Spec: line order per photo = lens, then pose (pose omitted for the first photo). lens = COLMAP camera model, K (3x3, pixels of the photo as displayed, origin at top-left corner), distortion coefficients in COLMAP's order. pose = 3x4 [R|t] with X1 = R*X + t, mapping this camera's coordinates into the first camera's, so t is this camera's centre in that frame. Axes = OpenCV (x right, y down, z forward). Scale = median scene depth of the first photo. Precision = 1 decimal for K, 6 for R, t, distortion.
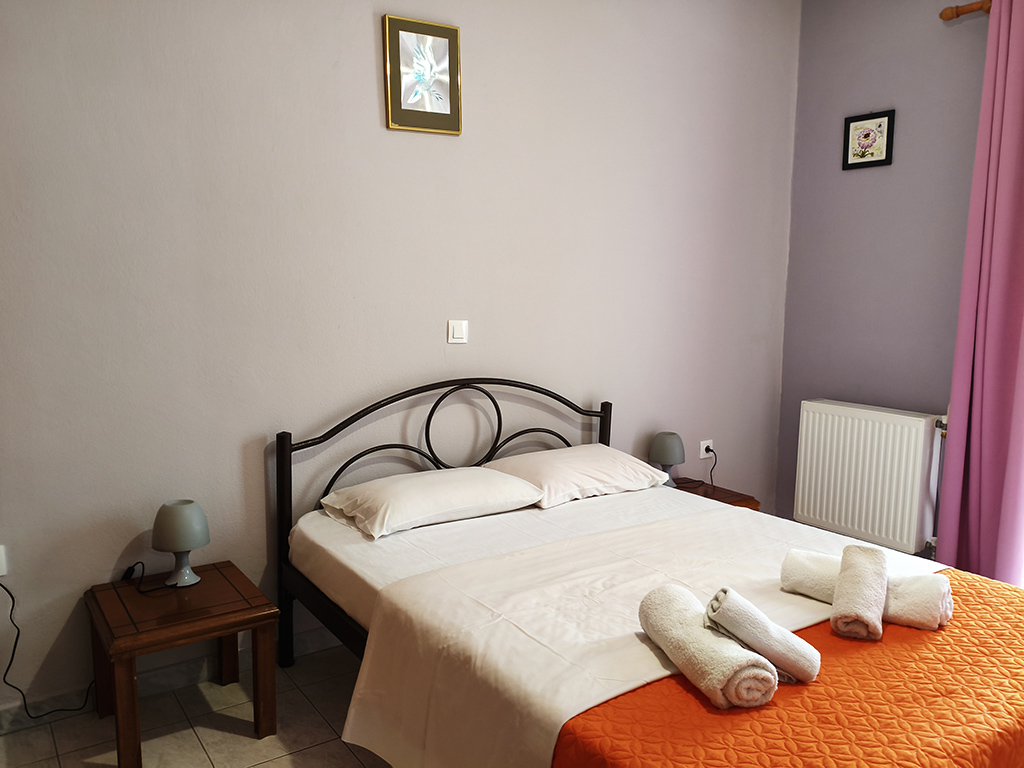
lens RADIAL K [[797.7, 0, 509.4], [0, 797.7, 385.0], [0, 0, 1]] dist [0.060850, -0.096326]
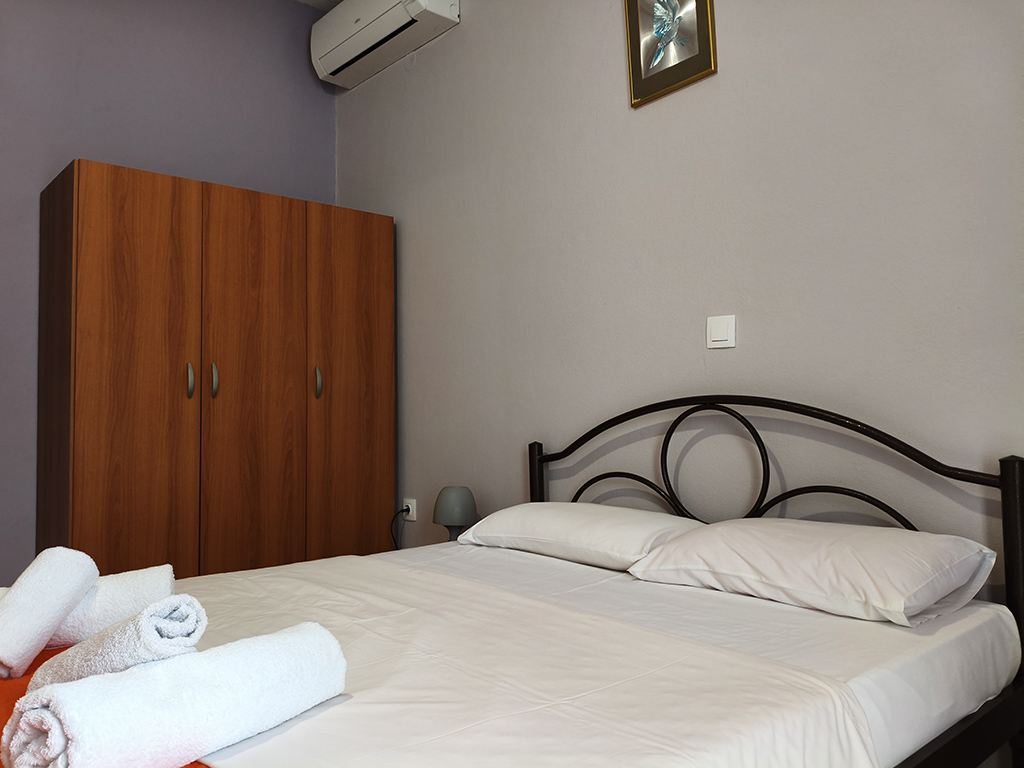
lens RADIAL K [[797.7, 0, 504.5], [0, 797.7, 381.1], [0, 0, 1]] dist [0.060850, -0.096326]
pose [[0.083958, -0.061144, -0.994592, 0.635277], [-0.116123, 0.990715, -0.070708, 0.050820], [0.989680, 0.121432, 0.076078, 0.758309]]
